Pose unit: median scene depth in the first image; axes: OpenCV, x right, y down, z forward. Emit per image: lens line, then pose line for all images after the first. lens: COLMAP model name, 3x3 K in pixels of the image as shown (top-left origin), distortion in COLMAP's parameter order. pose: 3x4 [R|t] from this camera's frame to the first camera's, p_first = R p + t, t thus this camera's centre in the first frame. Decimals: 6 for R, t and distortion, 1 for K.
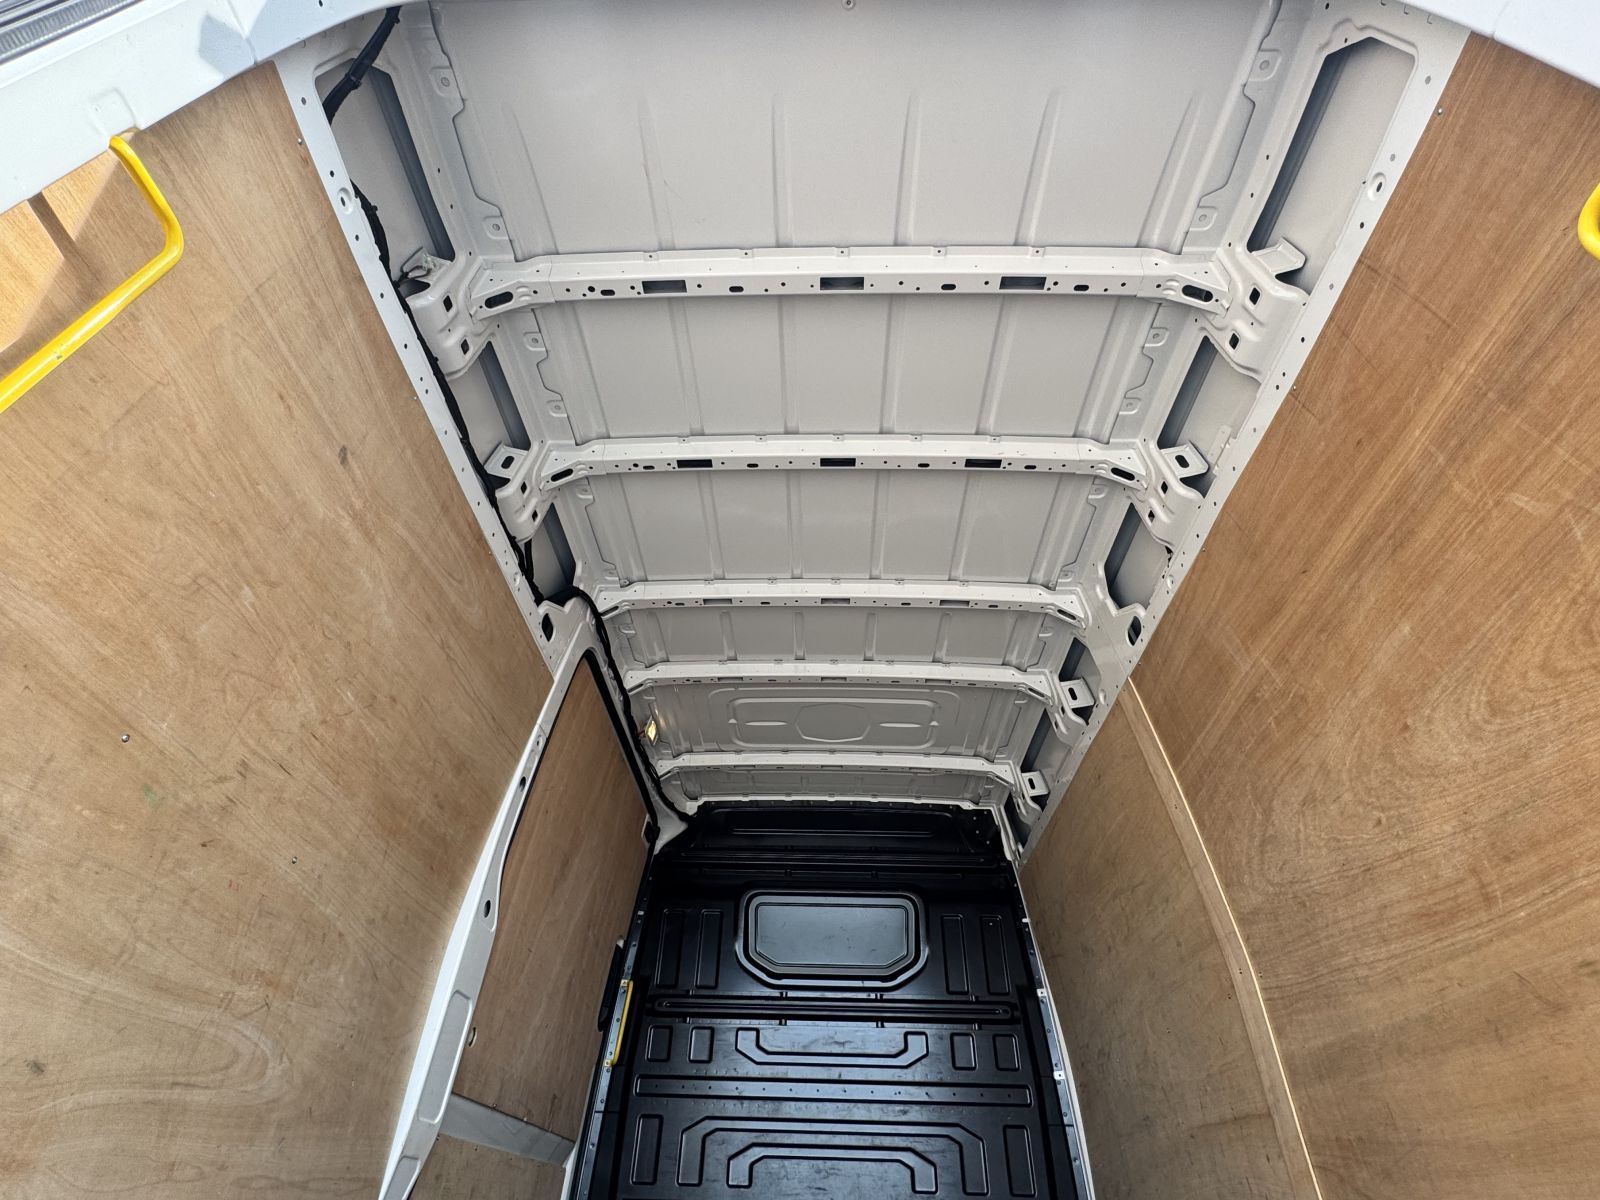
lens RADIAL K [[799.6, 0, 795.9], [0, 799.6, 600.8], [0, 0, 1]] dist [-0.003915, 0.000276]
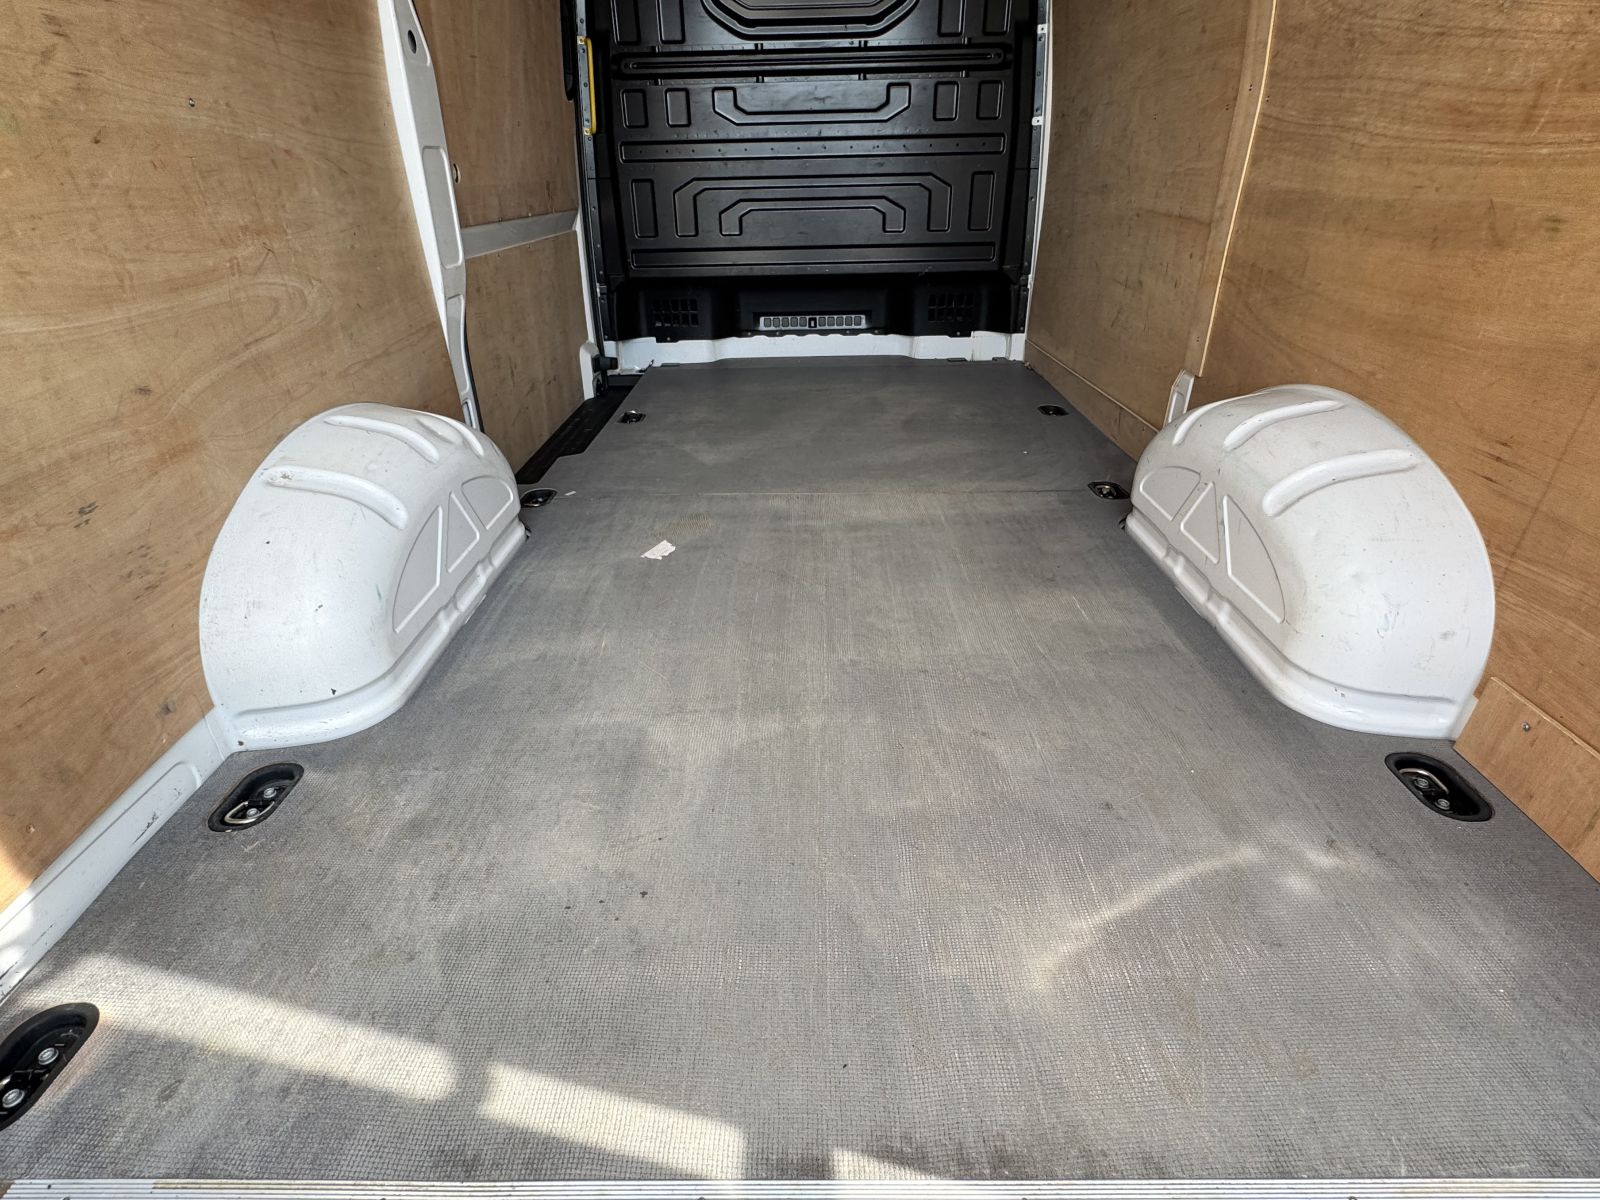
lens RADIAL K [[801.7, 0, 793.3], [0, 801.7, 597.7], [0, 0, 1]] dist [-0.000943, -0.000176]
pose [[0.998778, -0.048876, -0.007382, 0.000225], [0.026160, 0.395941, 0.917903, -0.150061], [-0.041941, -0.916974, 0.396735, 0.088167]]
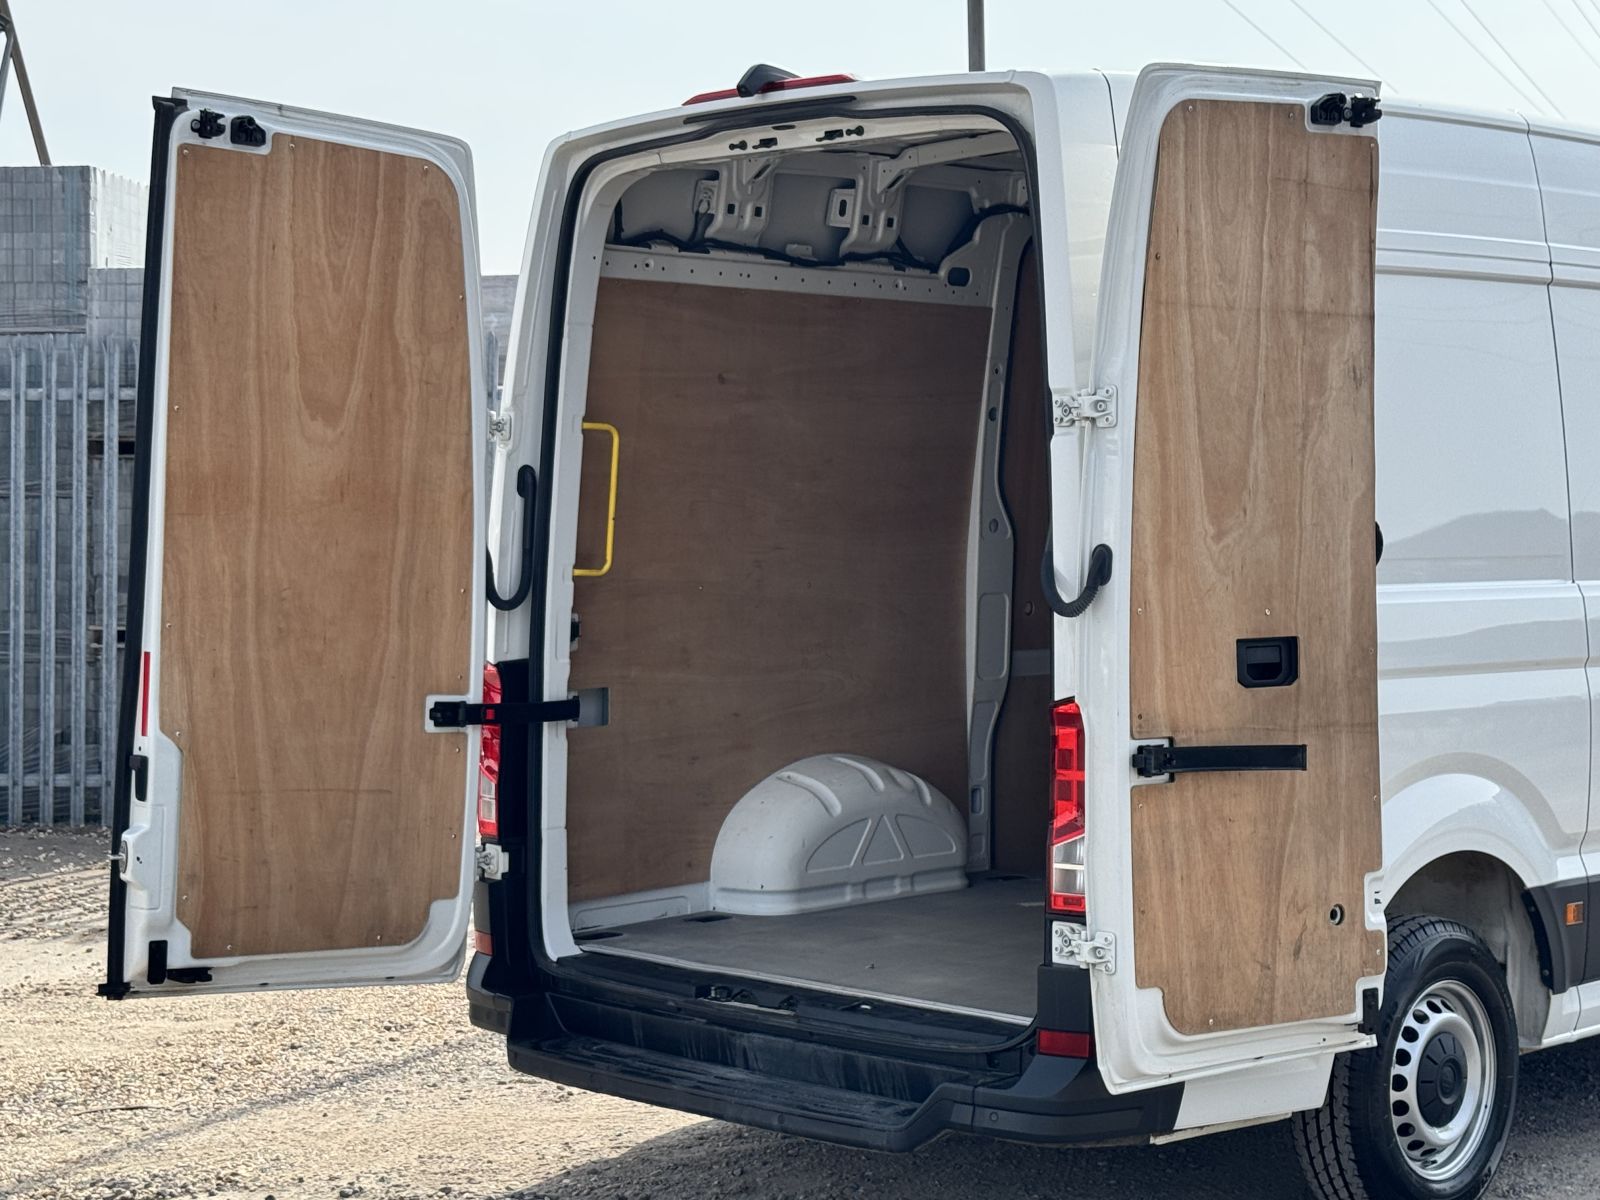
lens RADIAL K [[2849.2, 0, 800.0], [0, 2849.2, 600.0], [0, 0, 1]] dist [0.186512, -0.308282]
pose [[0.737680, -0.001949, -0.675147, 2.106617], [0.435446, 0.765585, 0.473567, -1.546554], [0.515960, -0.643332, 0.565606, -1.493500]]
